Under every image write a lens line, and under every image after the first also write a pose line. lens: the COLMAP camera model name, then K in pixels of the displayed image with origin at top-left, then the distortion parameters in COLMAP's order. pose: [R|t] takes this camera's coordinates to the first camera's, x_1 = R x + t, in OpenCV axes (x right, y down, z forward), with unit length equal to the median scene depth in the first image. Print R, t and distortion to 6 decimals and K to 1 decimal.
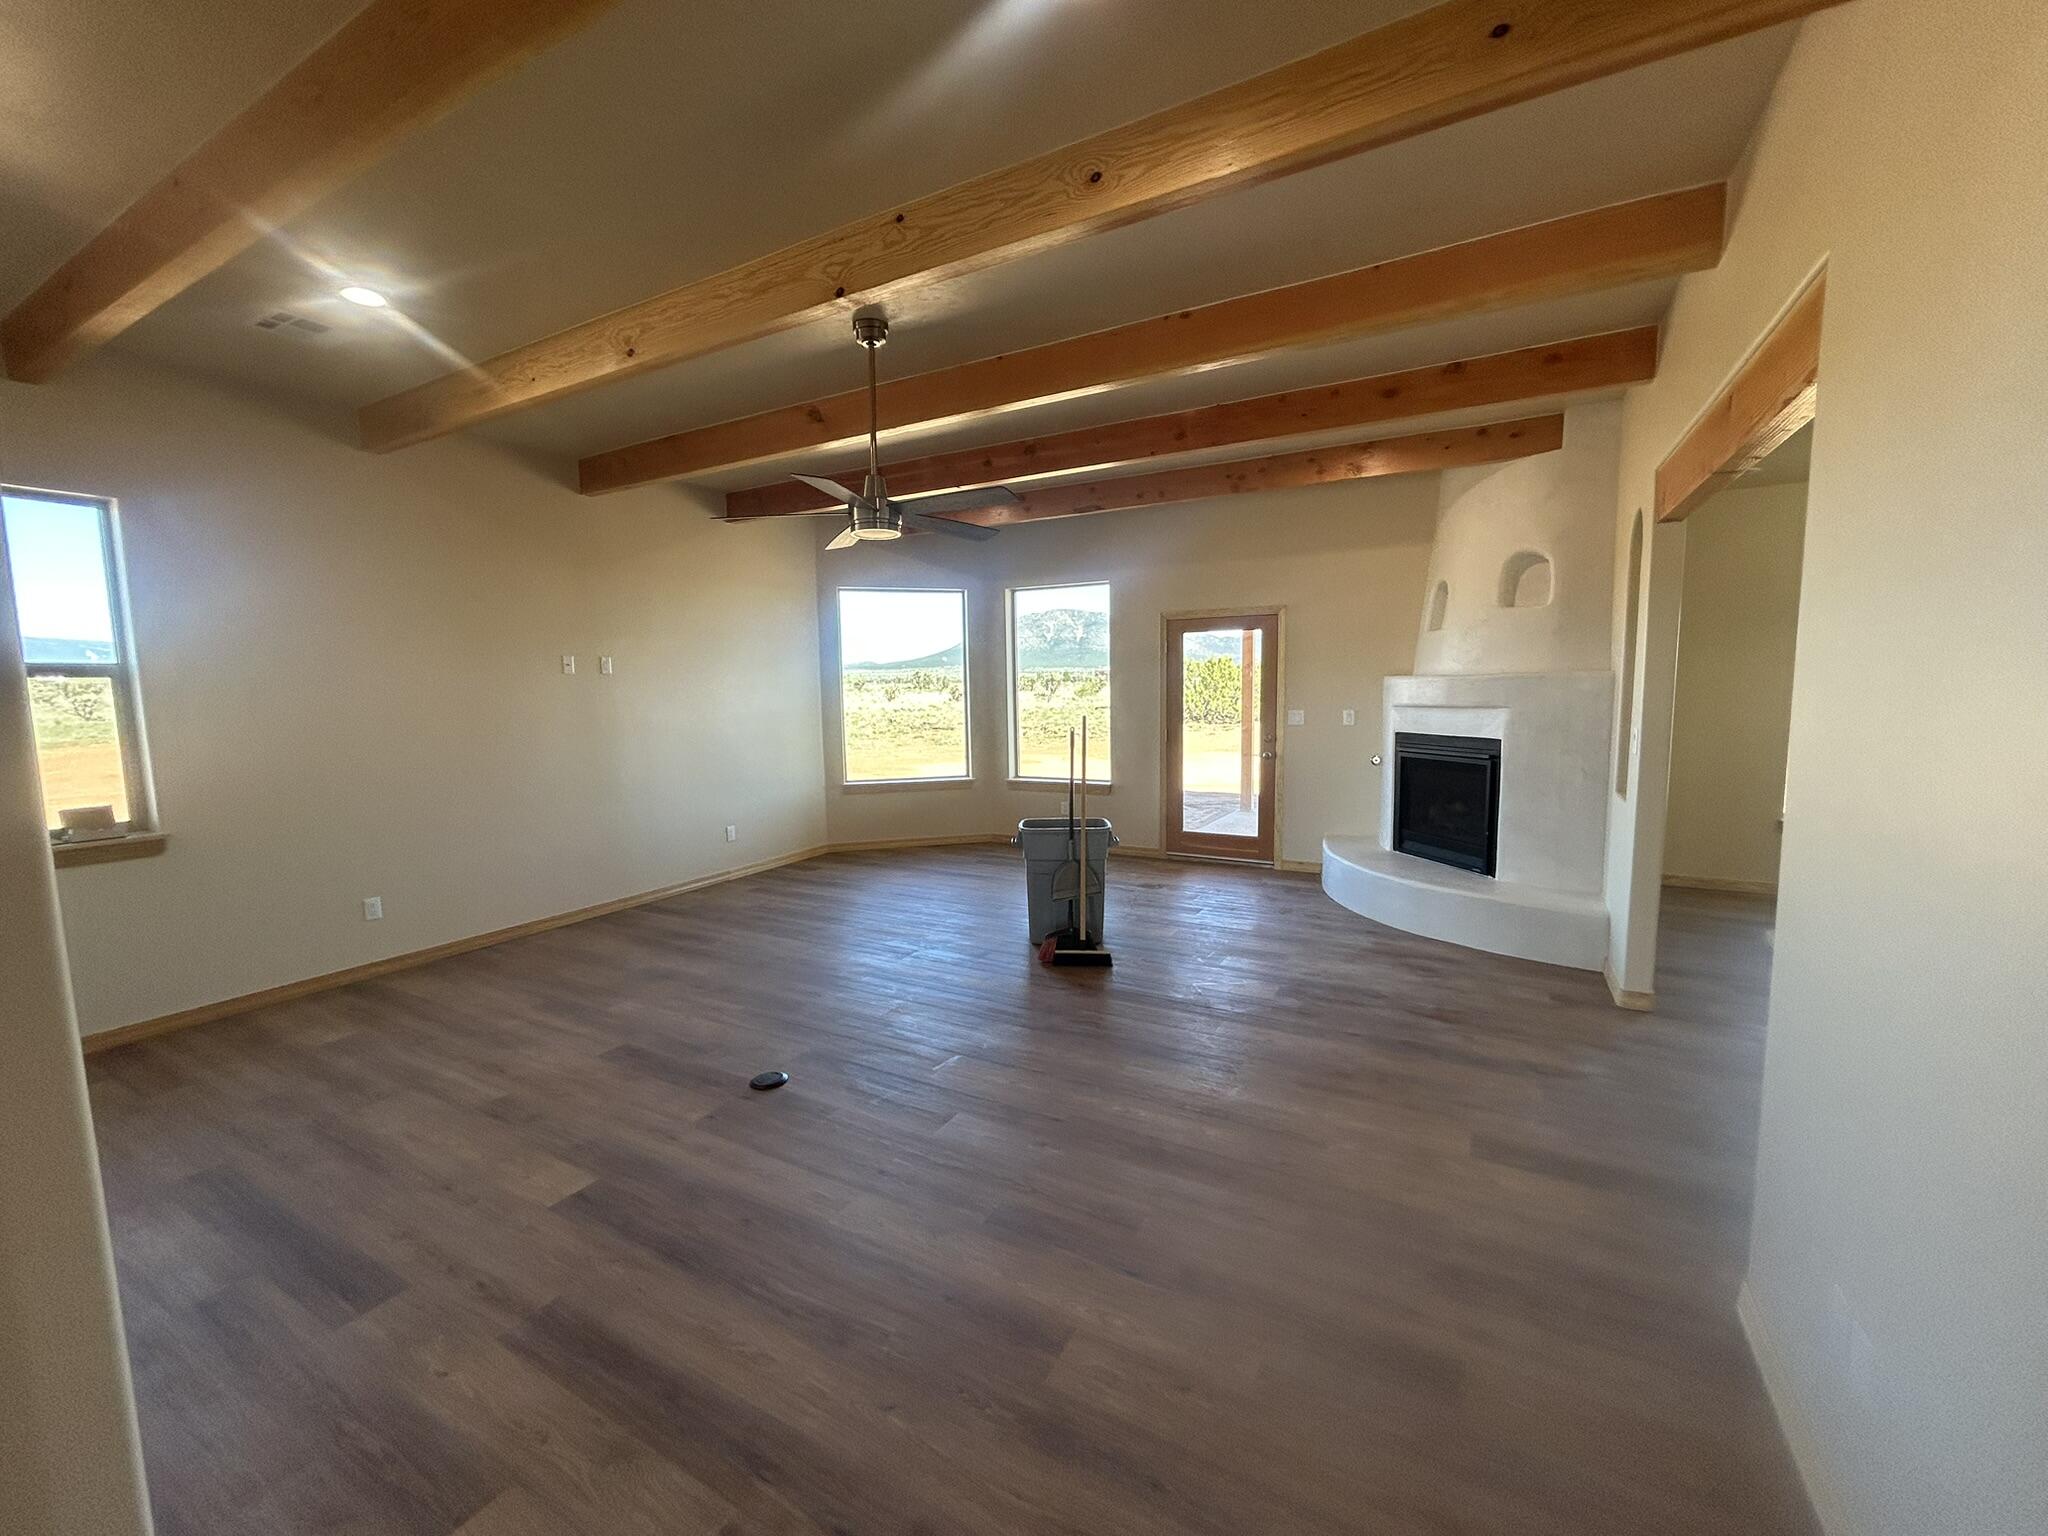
lens RADIAL K [[818.3, 0, 1017.8], [0, 818.3, 767.4], [0, 0, 1]] dist [-0.000626, 0.000286]
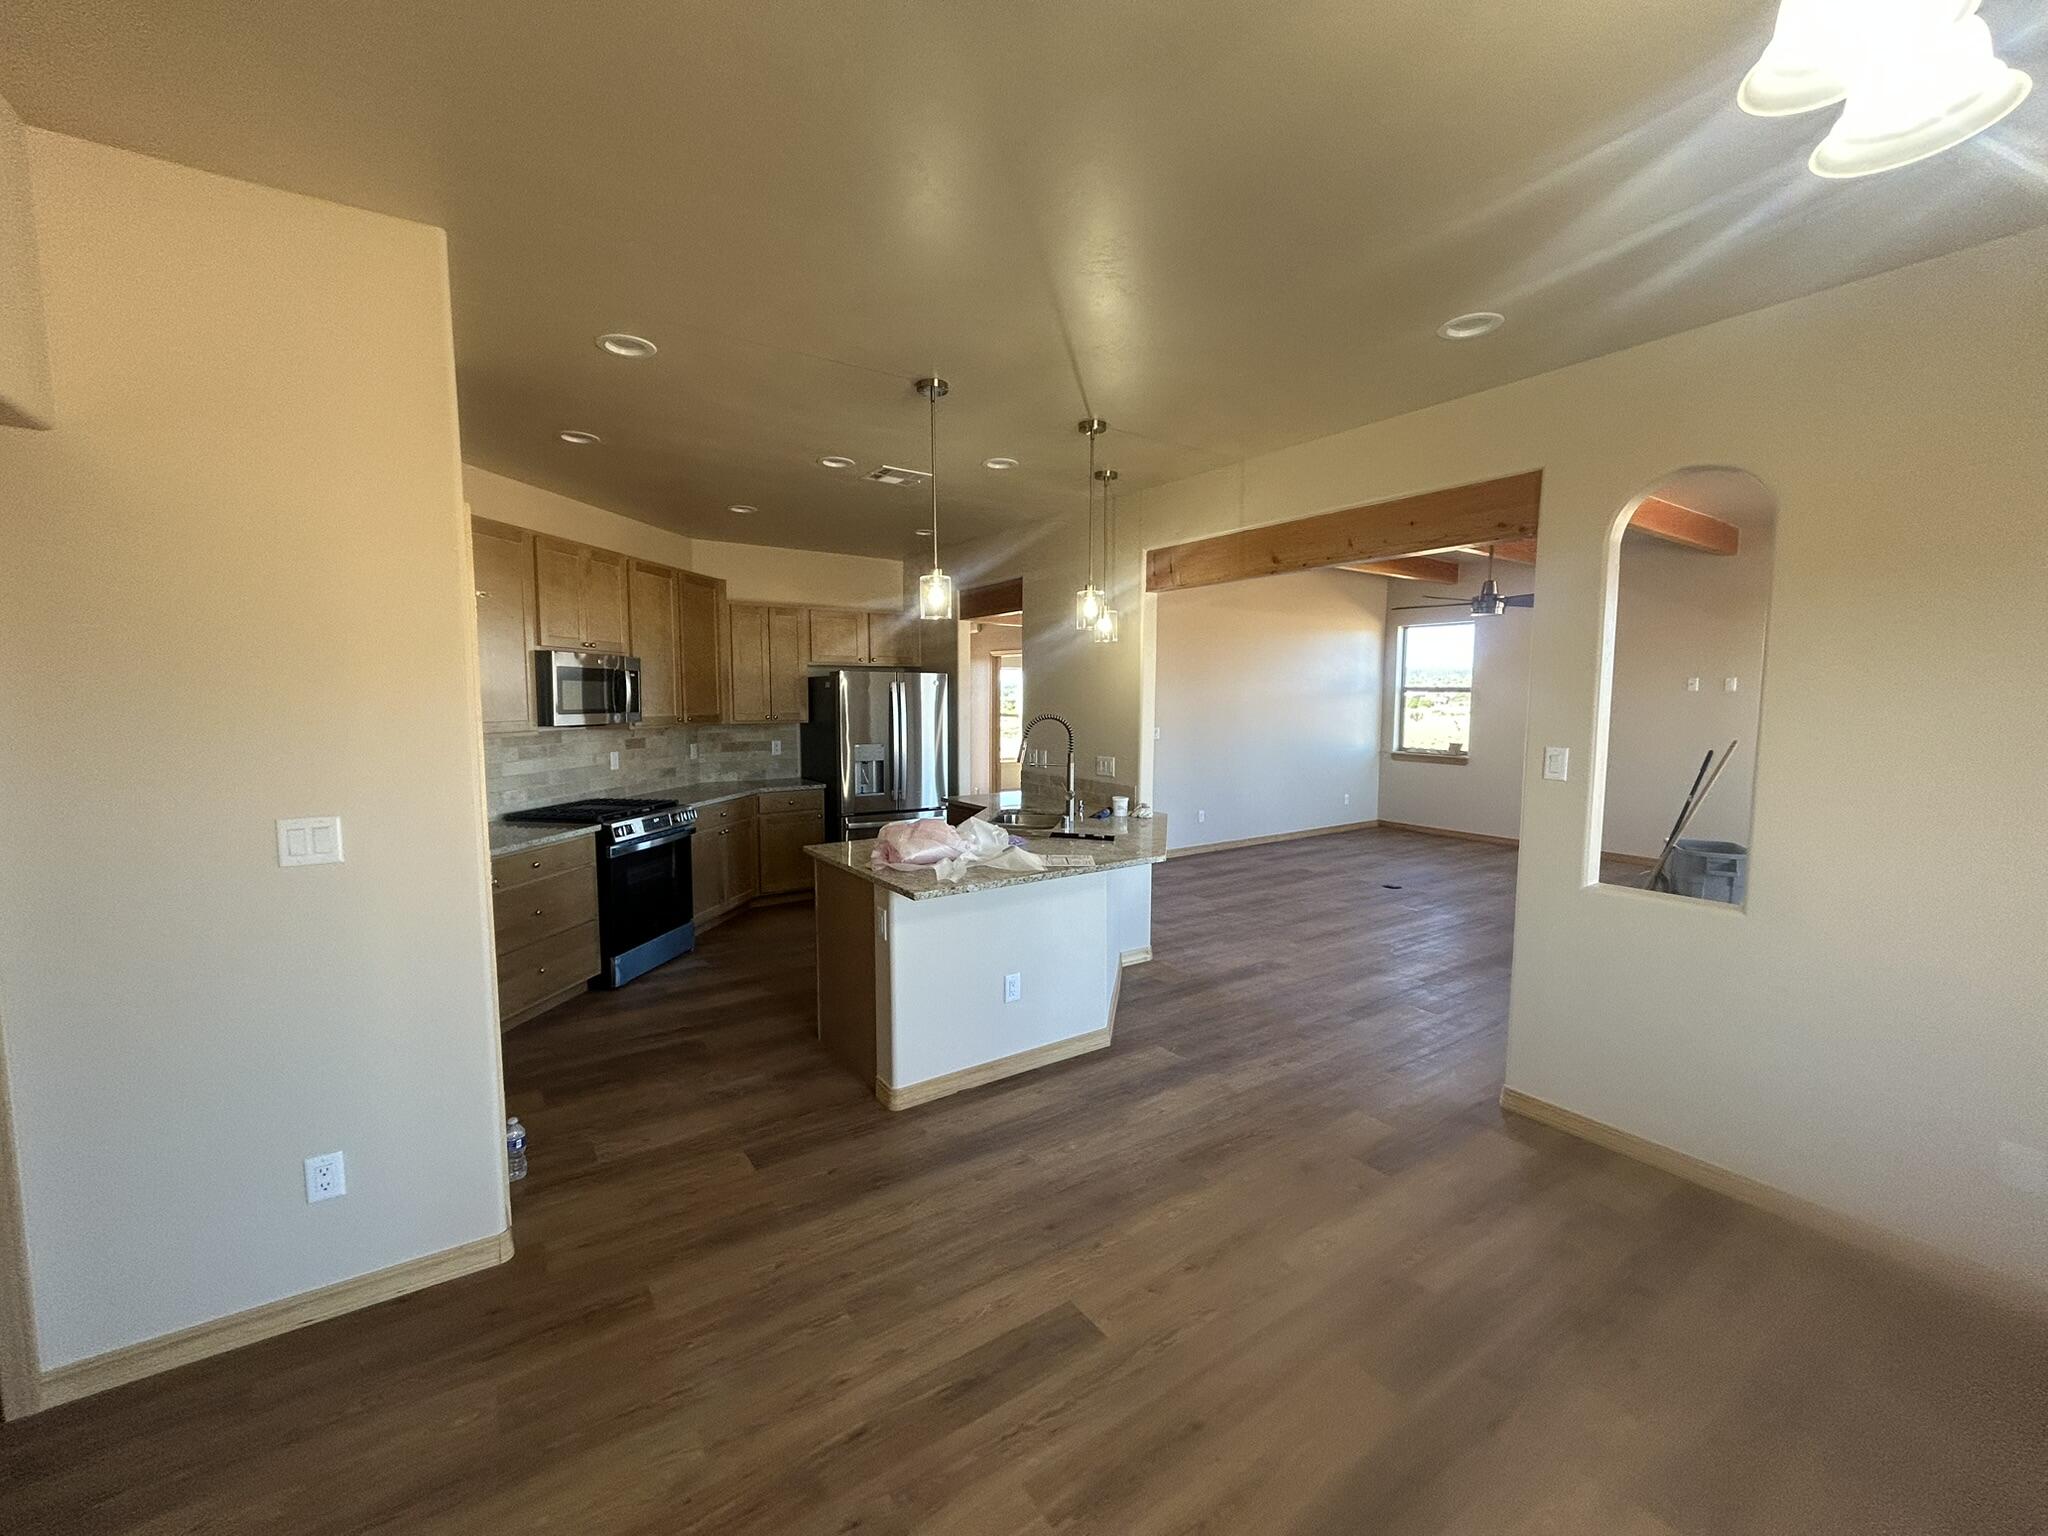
lens RADIAL K [[818.3, 0, 1017.8], [0, 818.3, 767.4], [0, 0, 1]] dist [-0.000626, 0.000286]
pose [[-0.448217, 0.093501, -0.889021, 0.910744], [-0.086104, 0.985375, 0.147045, -0.068462], [0.889768, 0.142456, -0.433611, 0.452978]]
